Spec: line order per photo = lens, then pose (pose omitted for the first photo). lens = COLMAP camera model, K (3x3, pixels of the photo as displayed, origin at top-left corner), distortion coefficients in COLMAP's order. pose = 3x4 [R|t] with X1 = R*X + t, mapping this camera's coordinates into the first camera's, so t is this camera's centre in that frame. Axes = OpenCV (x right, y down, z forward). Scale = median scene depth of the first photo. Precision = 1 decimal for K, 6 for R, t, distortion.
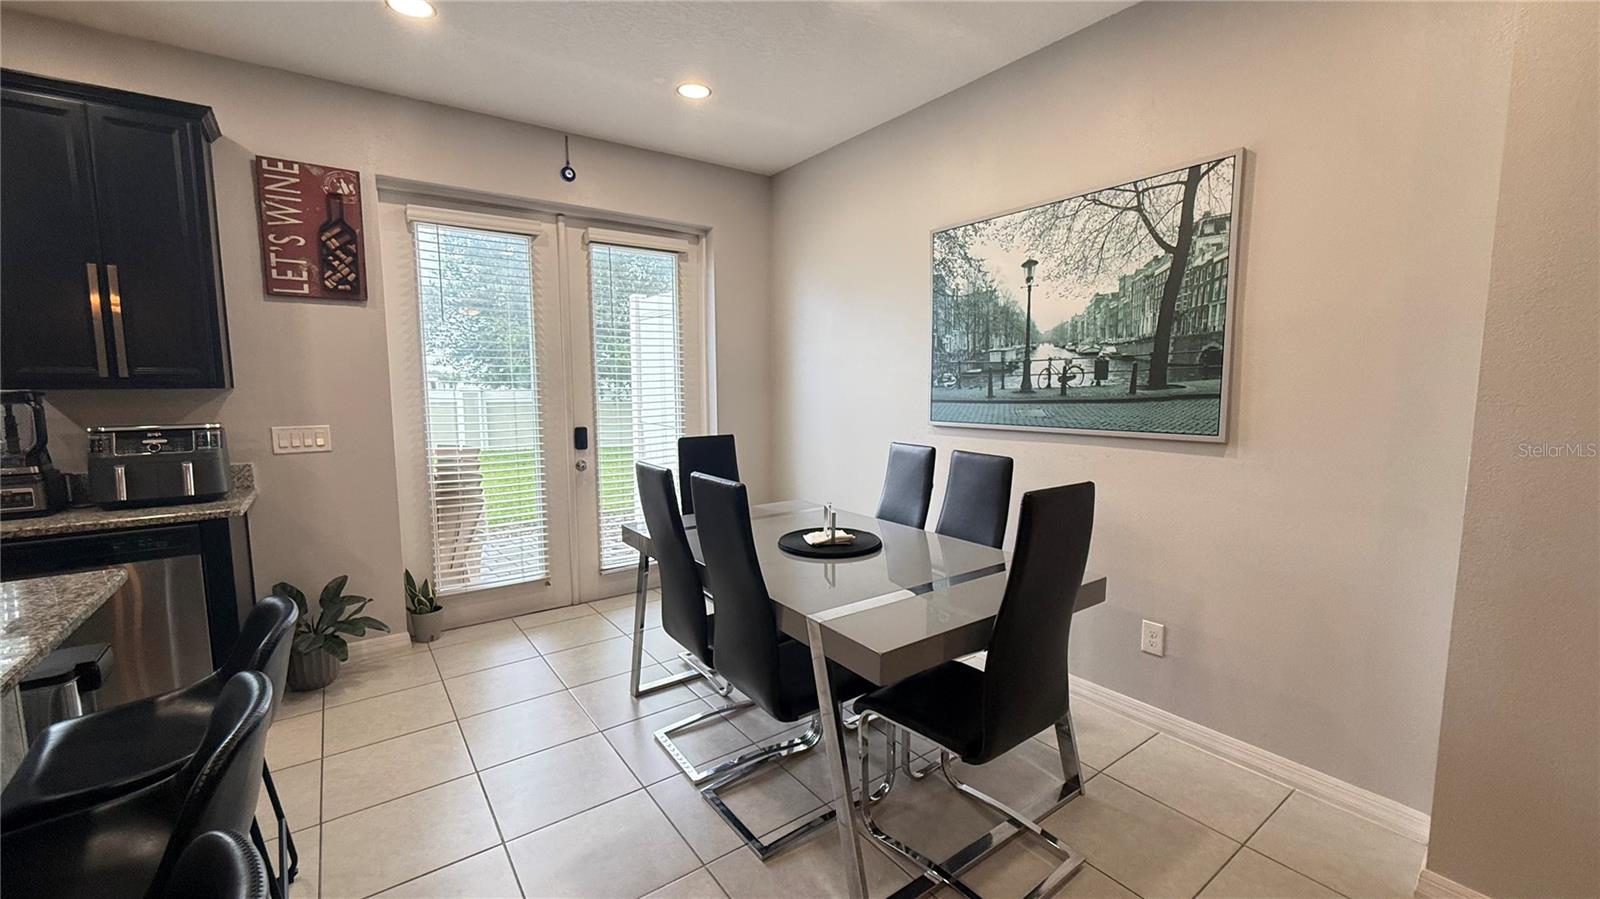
lens RADIAL K [[638.5, 0, 804.7], [0, 638.5, 450.5], [0, 0, 1]] dist [-0.000162, -0.000179]
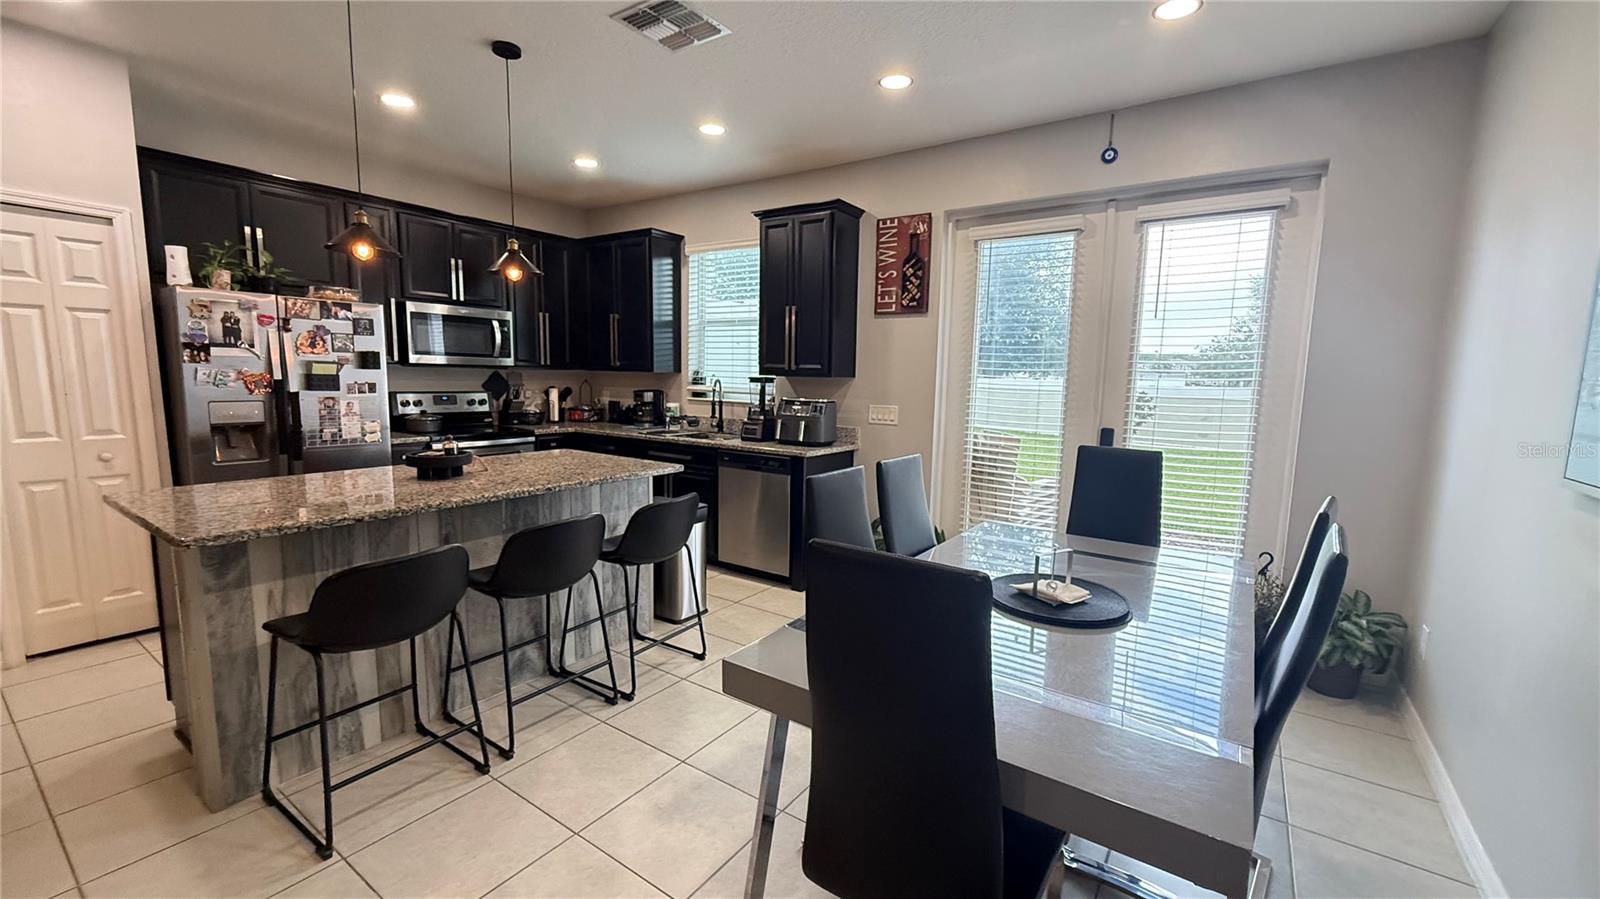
lens RADIAL K [[638.5, 0, 804.7], [0, 638.5, 450.5], [0, 0, 1]] dist [-0.000162, -0.000179]
pose [[0.319465, 0.124557, -0.939376, 0.505379], [-0.122335, 0.988449, 0.089460, -0.045922], [0.939668, 0.086339, 0.331012, 0.382183]]
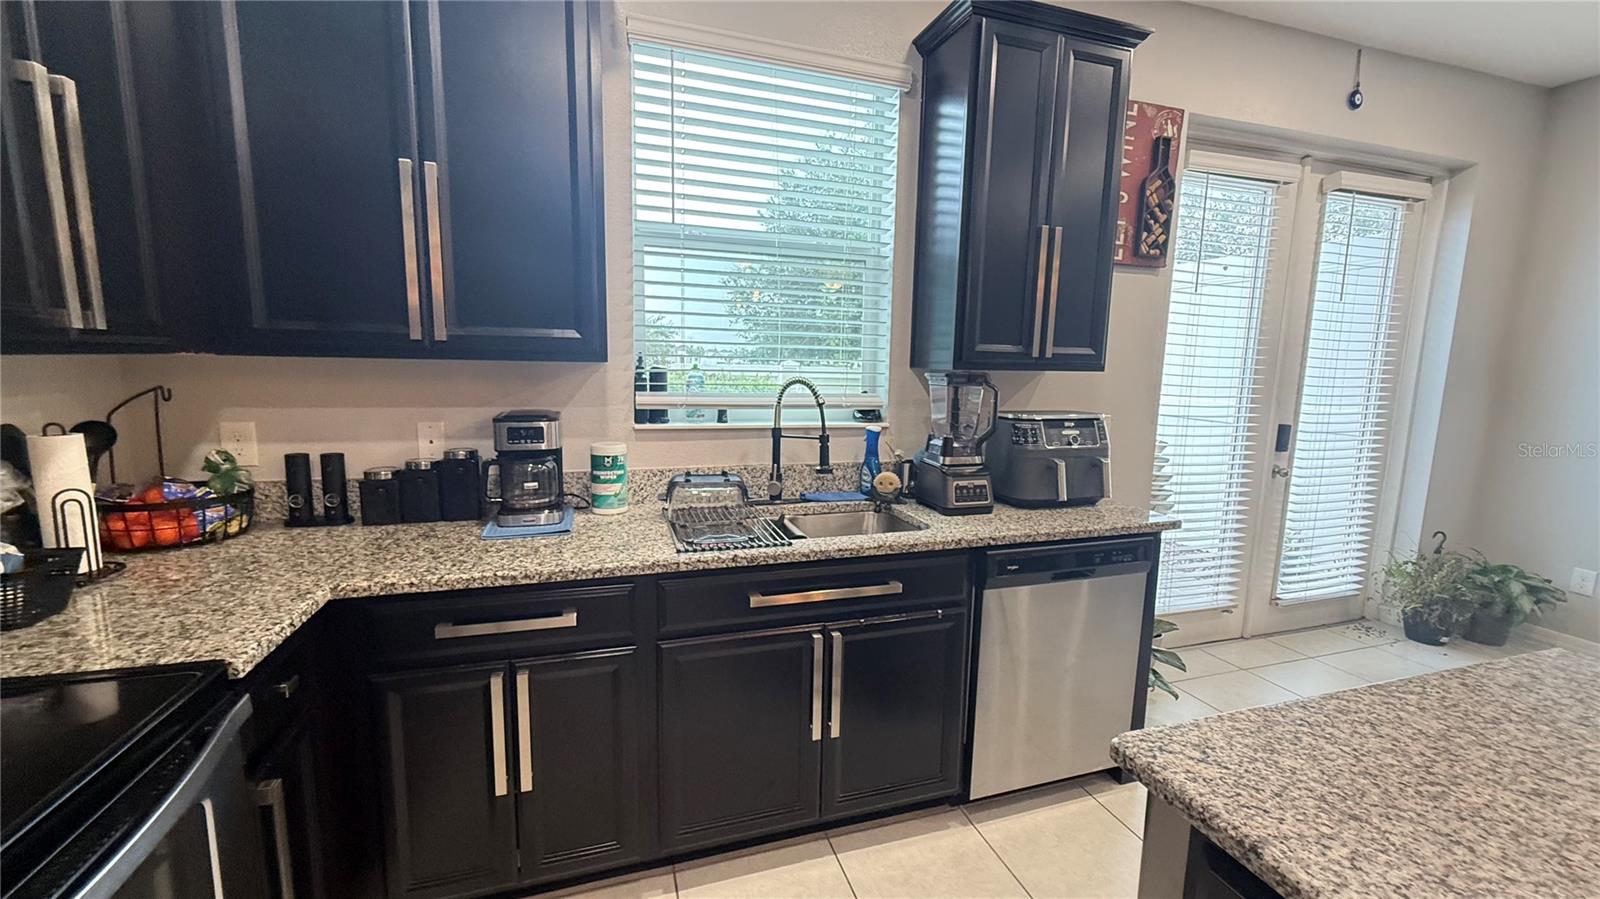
lens RADIAL K [[638.5, 0, 804.7], [0, 638.5, 450.5], [0, 0, 1]] dist [-0.000162, -0.000179]
pose [[0.945029, 0.065433, -0.320372, -0.888433], [-0.055994, 0.997685, 0.038599, -0.002412], [0.322156, -0.018538, 0.946505, 0.056050]]
